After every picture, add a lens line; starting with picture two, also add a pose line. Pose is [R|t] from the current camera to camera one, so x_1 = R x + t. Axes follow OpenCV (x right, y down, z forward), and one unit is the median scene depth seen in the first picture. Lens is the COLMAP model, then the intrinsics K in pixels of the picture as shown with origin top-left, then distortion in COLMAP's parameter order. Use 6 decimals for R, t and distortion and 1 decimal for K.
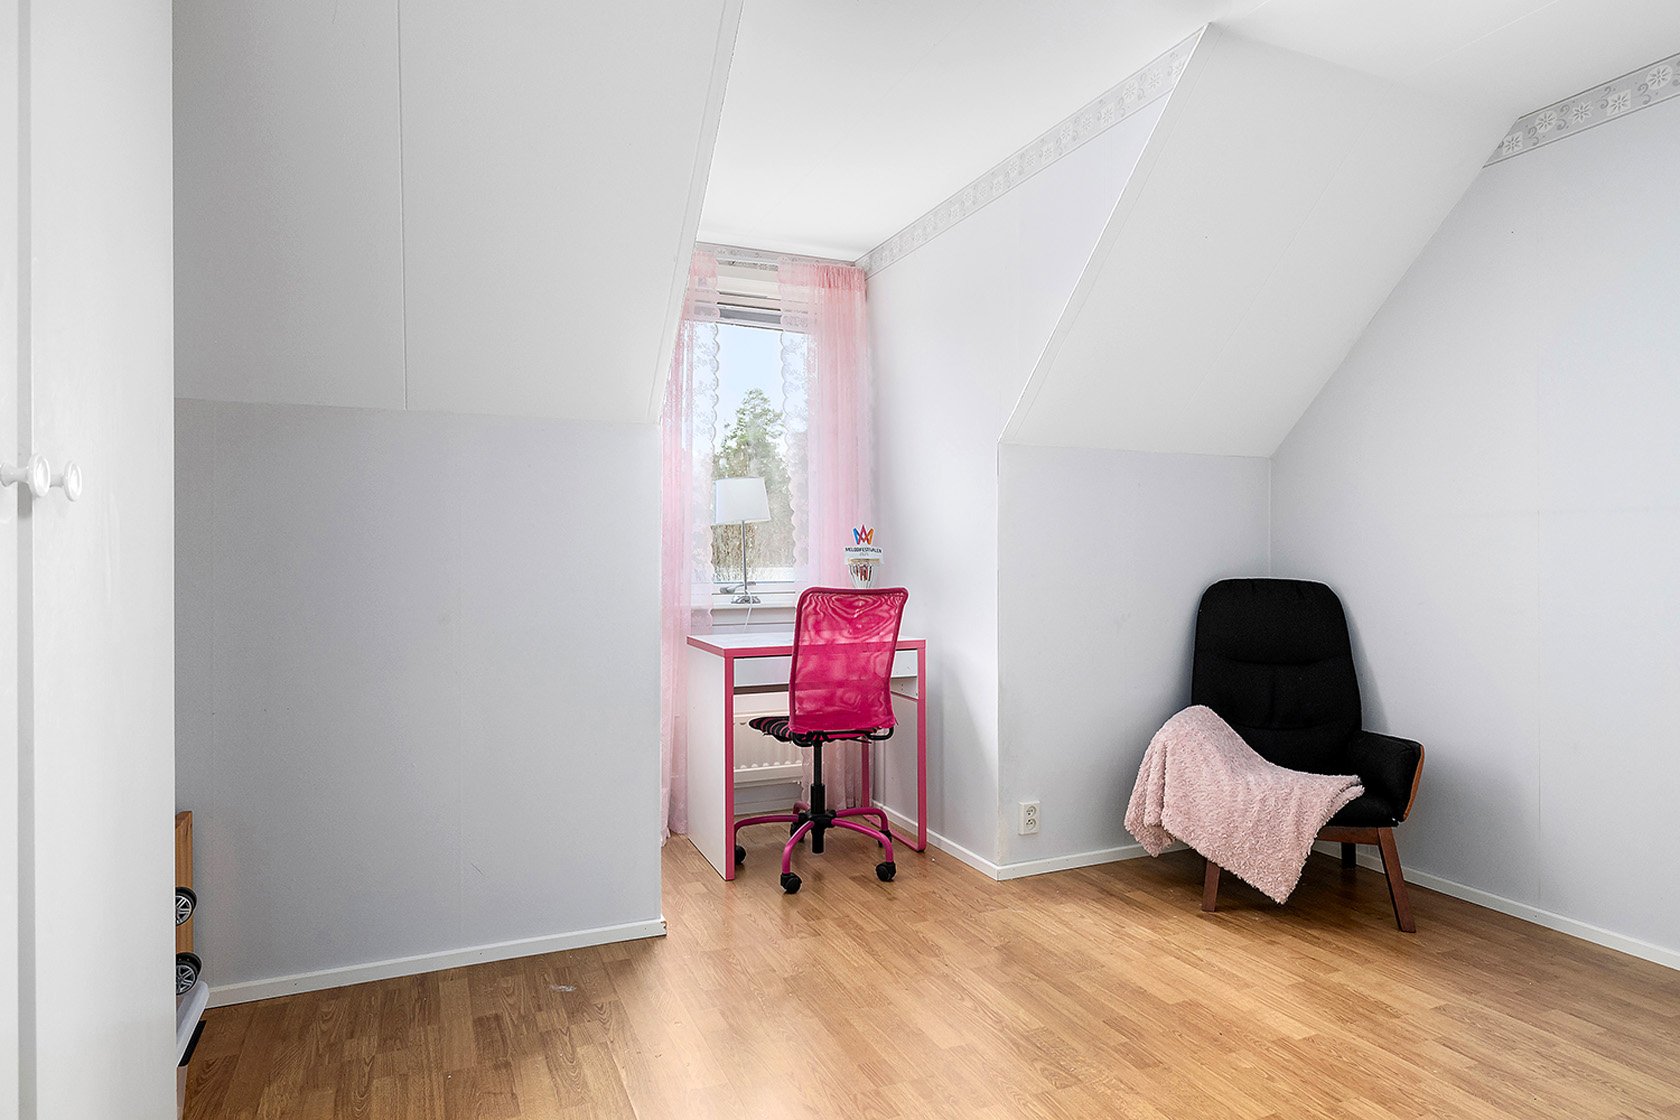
lens RADIAL K [[941.5, 0, 836.0], [0, 941.5, 564.9], [0, 0, 1]] dist [0.001955, -0.000168]
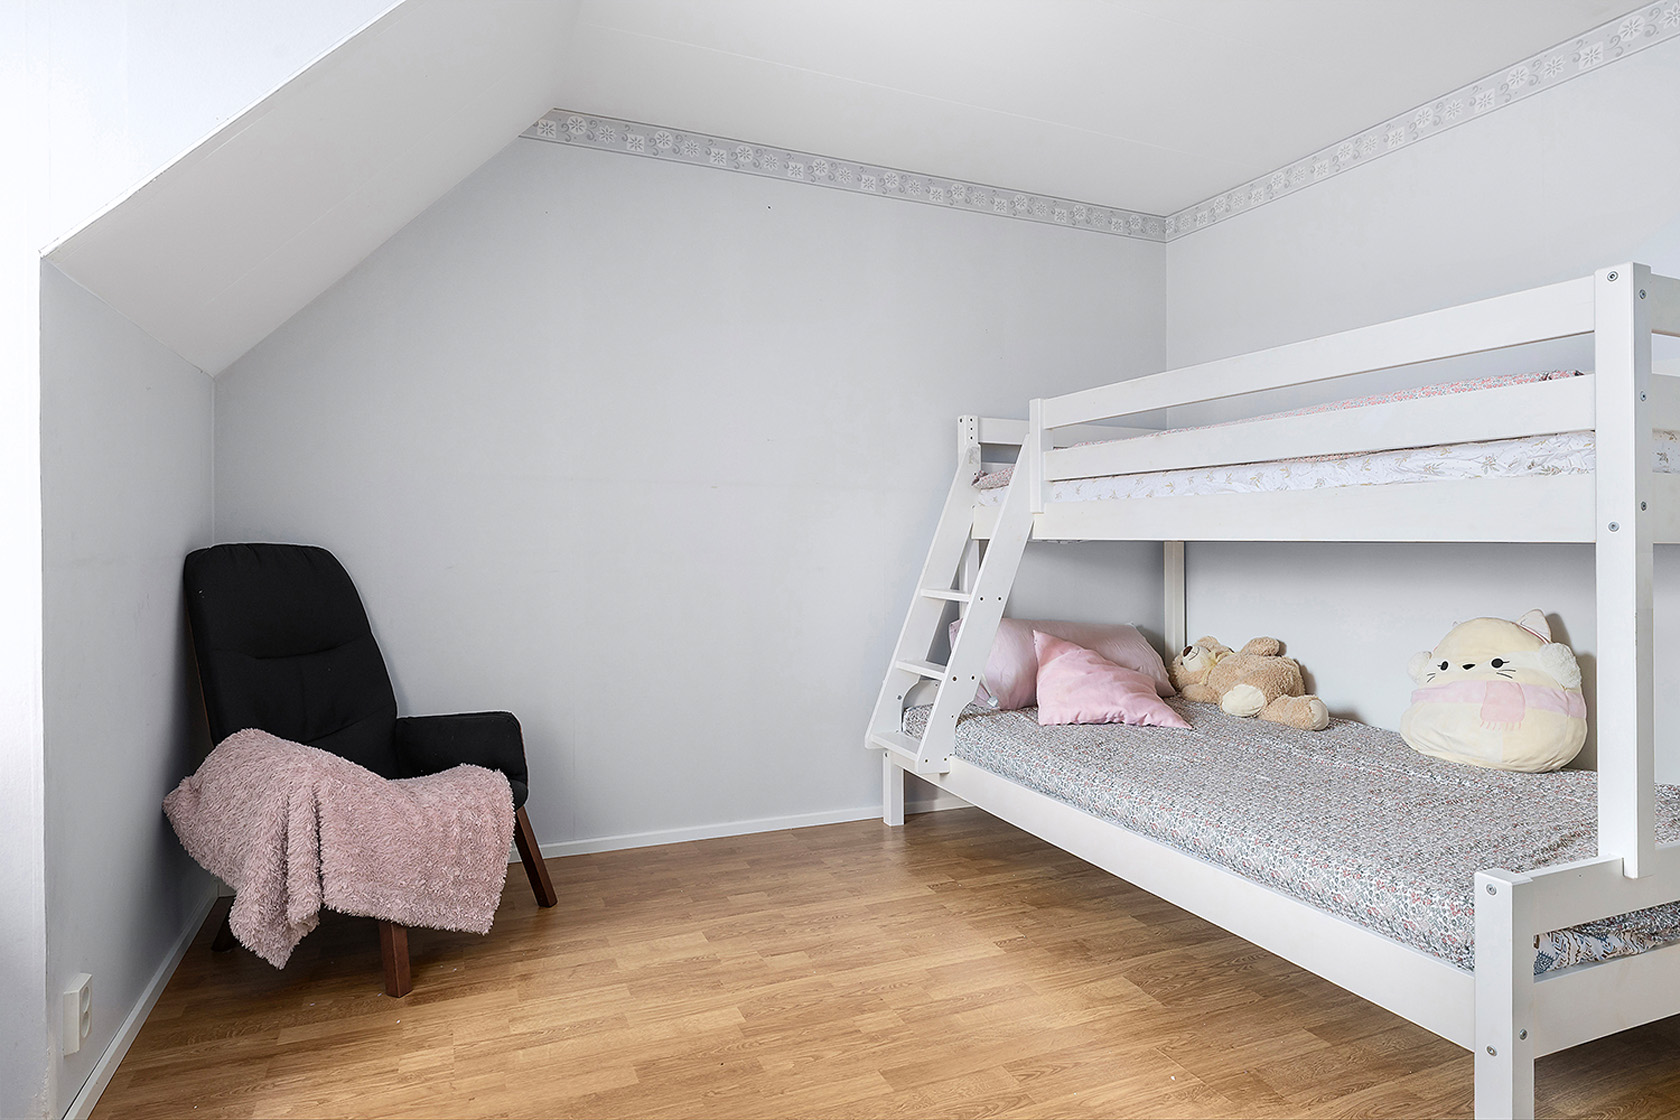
lens RADIAL K [[941.5, 0, 834.8], [0, 941.5, 546.0], [0, 0, 1]] dist [0.001955, -0.000168]
pose [[0.012808, -0.005931, 0.999900, -0.385013], [-0.000789, 0.999982, 0.005942, 0.016171], [-0.999918, -0.000865, 0.012803, 0.759675]]
